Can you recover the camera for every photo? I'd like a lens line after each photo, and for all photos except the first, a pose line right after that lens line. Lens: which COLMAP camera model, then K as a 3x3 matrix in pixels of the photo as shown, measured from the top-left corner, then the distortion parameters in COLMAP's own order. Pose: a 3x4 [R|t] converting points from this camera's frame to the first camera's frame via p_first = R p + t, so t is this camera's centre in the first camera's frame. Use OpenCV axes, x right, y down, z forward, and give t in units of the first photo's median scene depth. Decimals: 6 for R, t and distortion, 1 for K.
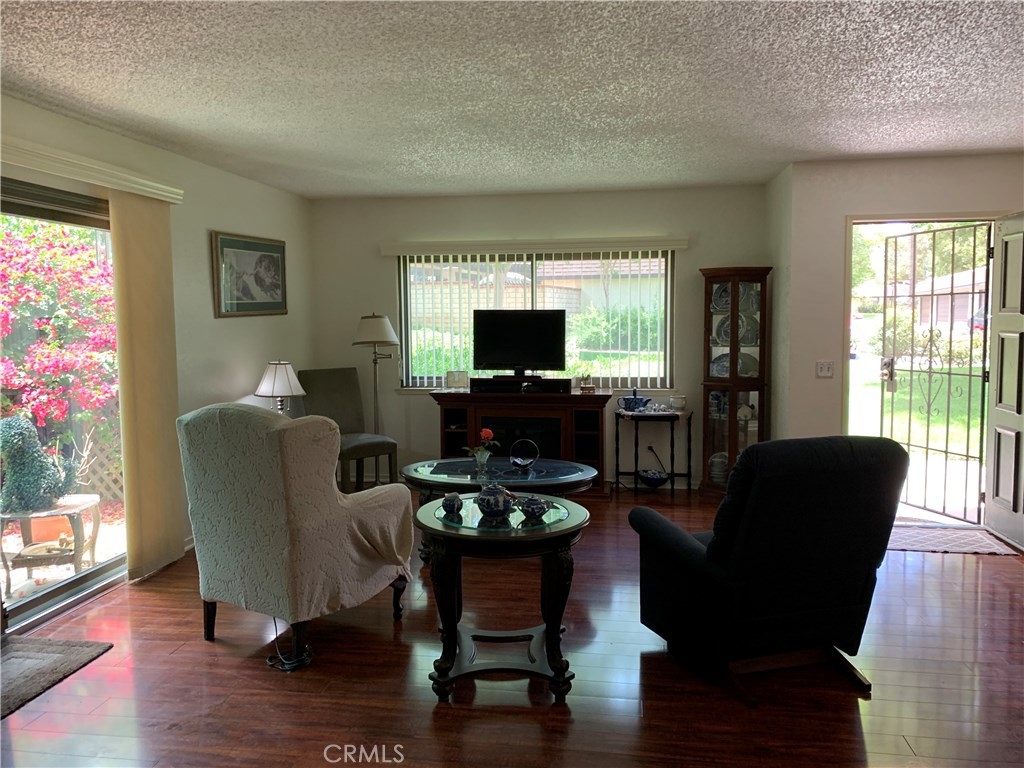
lens RADIAL K [[769.4, 0, 512.0], [0, 769.4, 384.0], [0, 0, 1]] dist [0.065753, -0.098304]
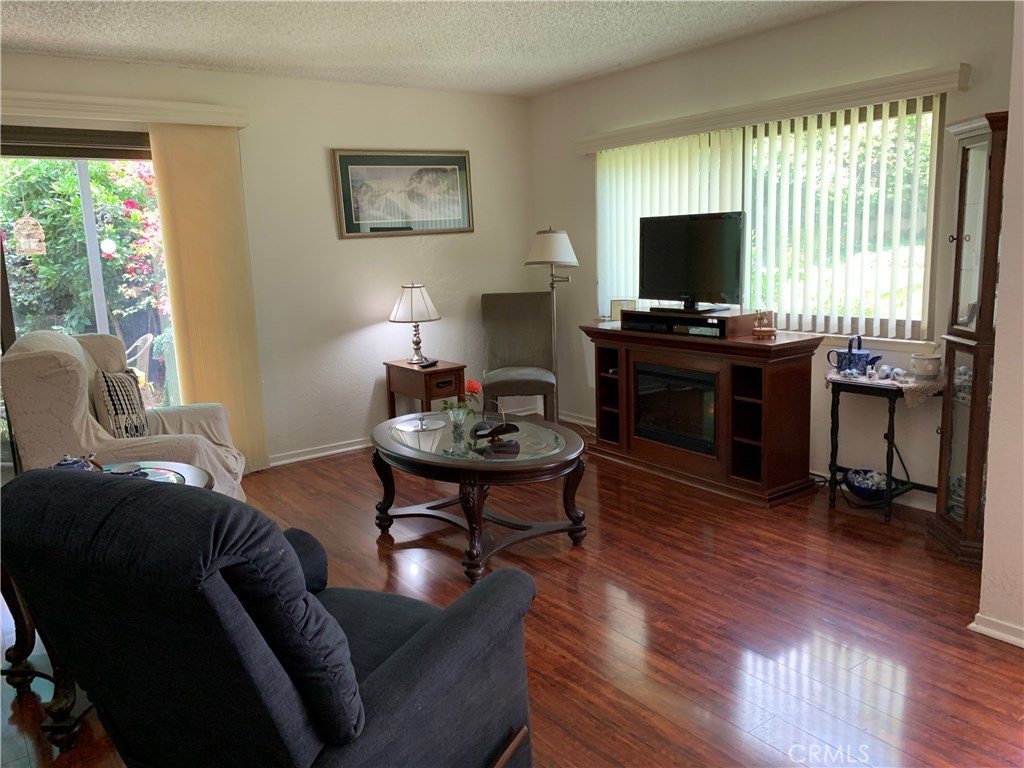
lens RADIAL K [[769.4, 0, 512.0], [0, 769.4, 384.0], [0, 0, 1]] dist [0.065753, -0.098304]
pose [[0.703003, 0.109502, -0.702707, 0.411580], [-0.029101, 0.991677, 0.125418, -0.027268], [0.710592, -0.067720, 0.700338, 0.378026]]
